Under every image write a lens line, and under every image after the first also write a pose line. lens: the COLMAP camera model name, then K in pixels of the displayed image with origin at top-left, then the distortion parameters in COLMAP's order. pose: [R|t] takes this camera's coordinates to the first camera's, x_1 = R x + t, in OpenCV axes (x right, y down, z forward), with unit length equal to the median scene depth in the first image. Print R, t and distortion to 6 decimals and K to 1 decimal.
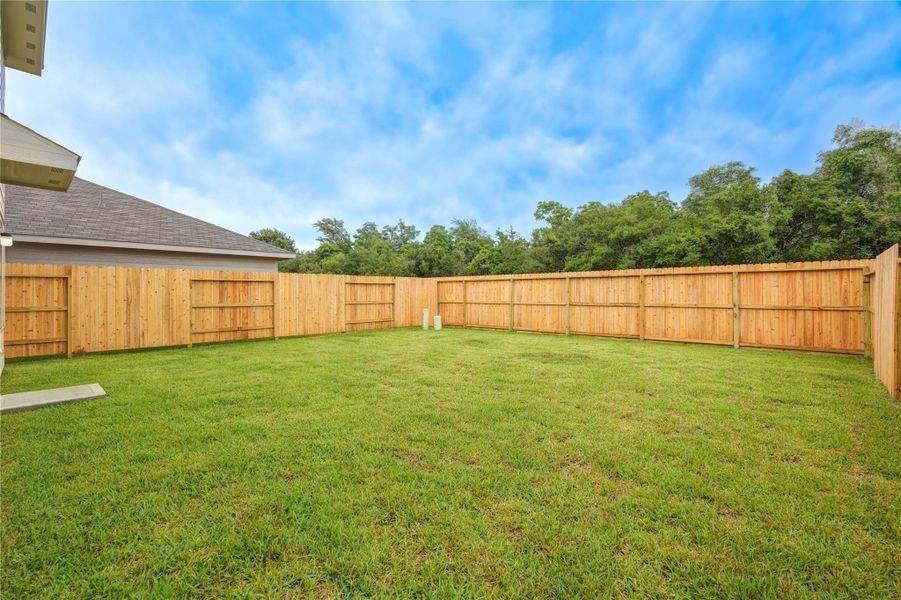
lens RADIAL K [[397.5, 0, 436.5], [0, 397.5, 292.8], [0, 0, 1]] dist [-0.011787, 0.005058]
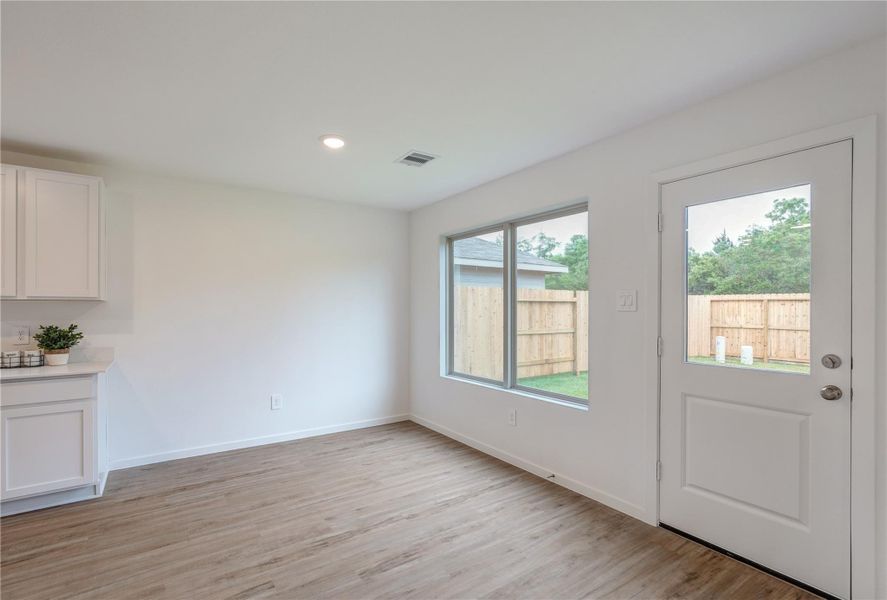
lens RADIAL K [[398.7, 0, 424.4], [0, 398.7, 313.6], [0, 0, 1]] dist [-0.004240, 0.003559]
pose [[0.983709, 0.007636, -0.179608, -0.563909], [-0.004886, 0.999864, 0.015749, -0.016440], [0.179704, -0.014615, 0.983612, 0.157834]]
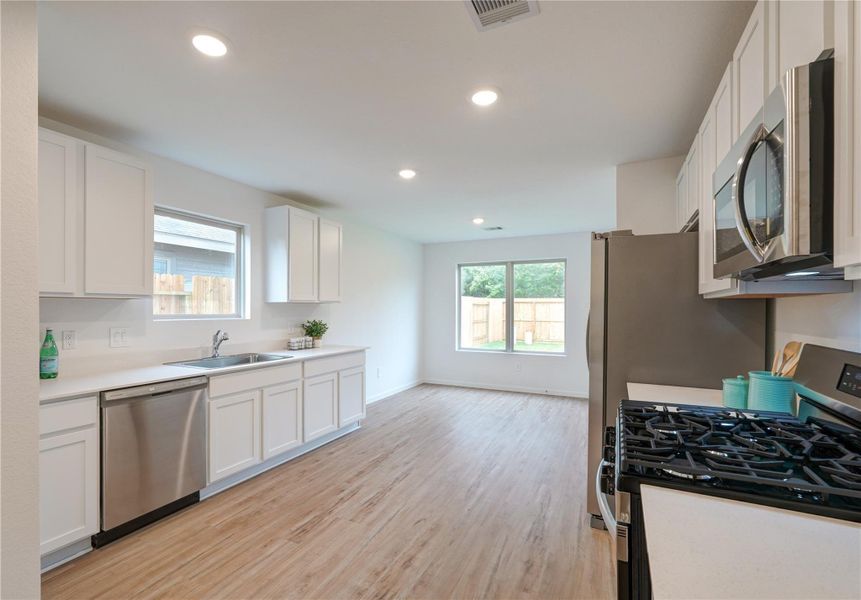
lens RADIAL K [[400.5, 0, 408.0], [0, 400.5, 306.1], [0, 0, 1]] dist [-0.008666, 0.001591]
pose [[0.946492, 0.007073, 0.322649, -0.856139], [-0.006554, 0.999975, -0.002697, -0.016813], [-0.322660, 0.000438, 0.946515, -0.006886]]
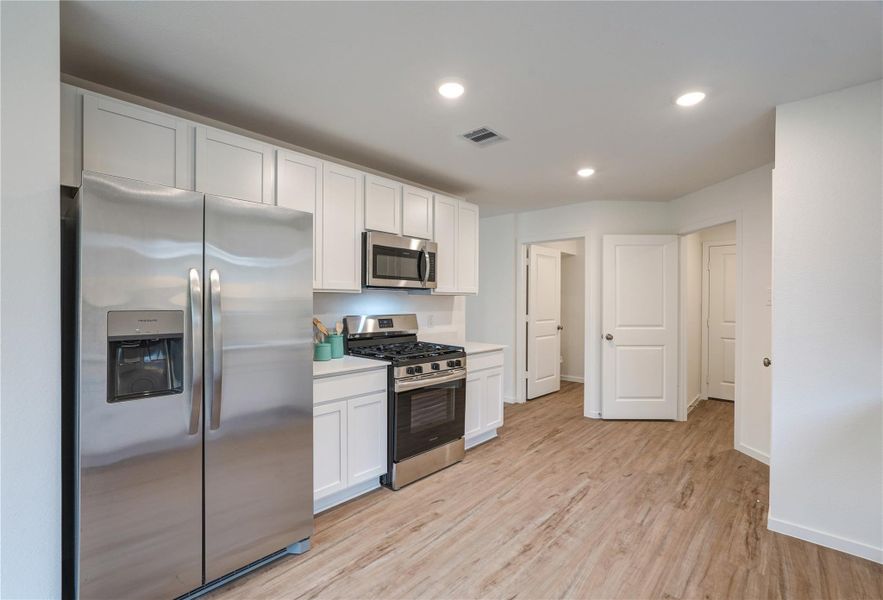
lens RADIAL K [[396.9, 0, 426.5], [0, 396.9, 305.2], [0, 0, 1]] dist [-0.004240, 0.003559]
pose [[-0.998635, 0.000107, -0.052225, -0.750210], [-0.000339, 0.999964, 0.008520, -0.016741], [0.052224, 0.008526, -0.998599, 0.316318]]
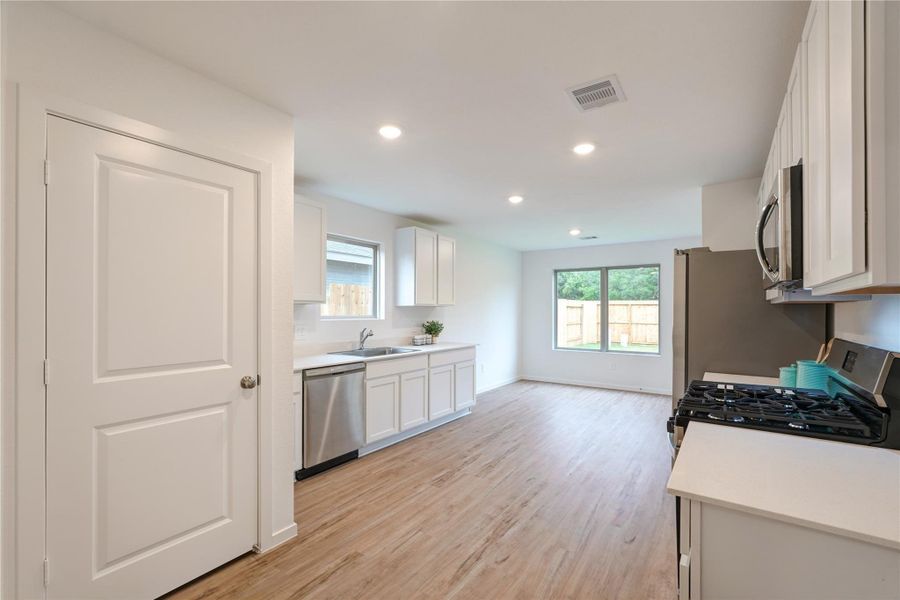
lens RADIAL K [[397.0, 0, 444.2], [0, 397.0, 304.1], [0, 0, 1]] dist [-0.011787, 0.005058]
pose [[0.981379, 0.010151, 0.191813, -0.887889], [-0.008057, 0.999899, -0.011691, -0.017355], [-0.191912, 0.009928, 0.981362, -0.055508]]
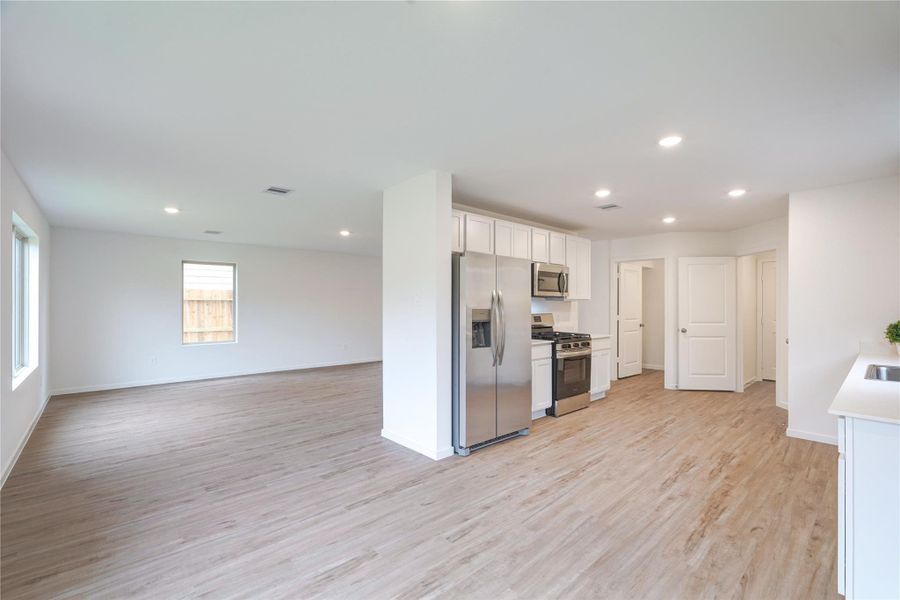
lens RADIAL K [[397.0, 0, 440.6], [0, 397.0, 305.0], [0, 0, 1]] dist [-0.011787, 0.005058]
pose [[-0.999175, 0.000279, 0.040600, -0.650403], [0.000292, 1.000000, 0.000315, -0.017471], [-0.040600, 0.000327, -0.999175, 0.473772]]
